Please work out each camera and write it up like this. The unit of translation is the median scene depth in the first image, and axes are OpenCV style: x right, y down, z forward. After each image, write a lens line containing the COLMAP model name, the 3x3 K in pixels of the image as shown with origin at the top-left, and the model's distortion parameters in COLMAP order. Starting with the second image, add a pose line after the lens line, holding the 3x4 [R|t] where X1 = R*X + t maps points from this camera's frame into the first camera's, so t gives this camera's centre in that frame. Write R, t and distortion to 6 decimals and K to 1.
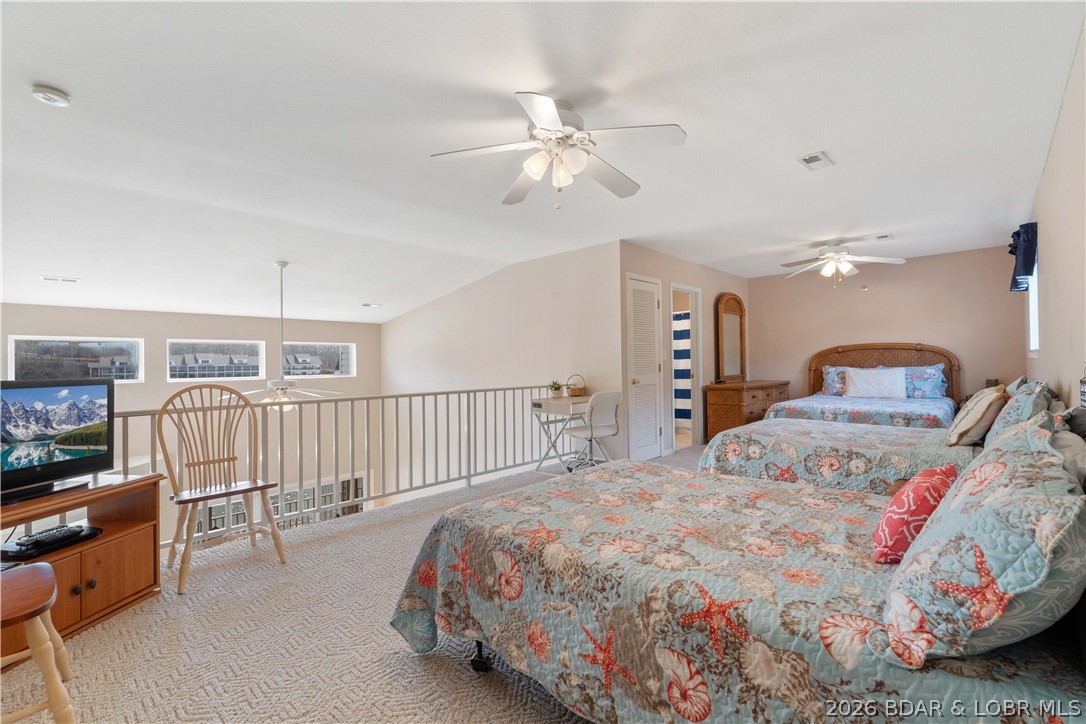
lens RADIAL K [[485.5, 0, 545.9], [0, 485.5, 358.7], [0, 0, 1]] dist [-0.007445, 0.001101]
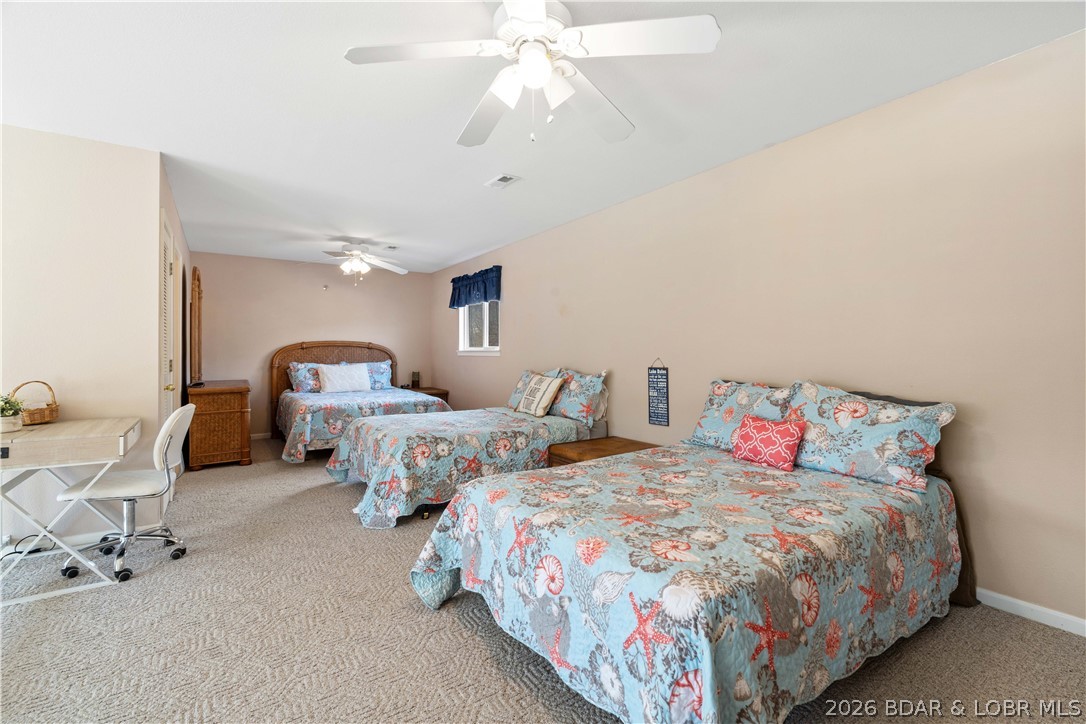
lens RADIAL K [[485.5, 0, 543.6], [0, 485.5, 352.0], [0, 0, 1]] dist [-0.007445, 0.001101]
pose [[0.205704, 0.017757, 0.978453, -0.348335], [-0.008444, 0.999830, -0.016369, 0.007677], [-0.978578, -0.004894, 0.205819, 0.434623]]
